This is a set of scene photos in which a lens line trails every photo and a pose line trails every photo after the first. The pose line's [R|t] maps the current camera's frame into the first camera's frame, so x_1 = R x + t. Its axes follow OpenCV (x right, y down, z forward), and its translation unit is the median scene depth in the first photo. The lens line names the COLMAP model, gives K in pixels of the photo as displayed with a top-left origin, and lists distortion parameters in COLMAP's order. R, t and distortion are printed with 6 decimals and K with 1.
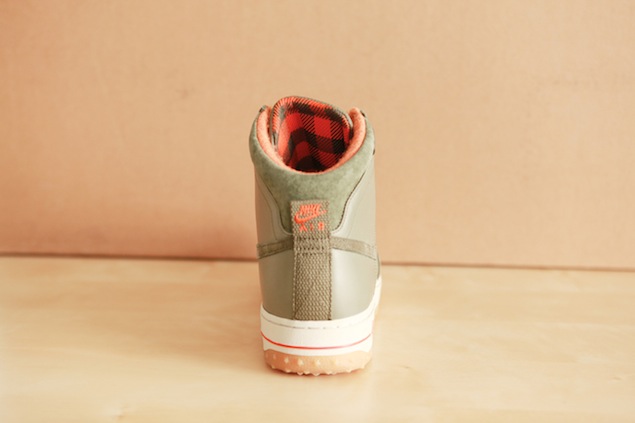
lens RADIAL K [[940.3, 0, 317.5], [0, 940.3, 211.5], [0, 0, 1]] dist [0.052462, 0.054936]
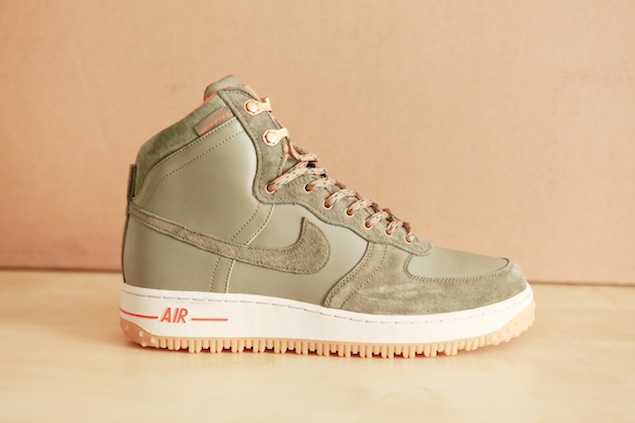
lens RADIAL K [[940.3, 0, 317.5], [0, 940.3, 211.5], [0, 0, 1]] dist [0.052462, 0.054936]
pose [[0.999997, 0.002275, -0.001309, -0.001121], [-0.002324, 0.999248, -0.038716, 0.027054], [0.001219, 0.038719, 0.999249, 0.100688]]
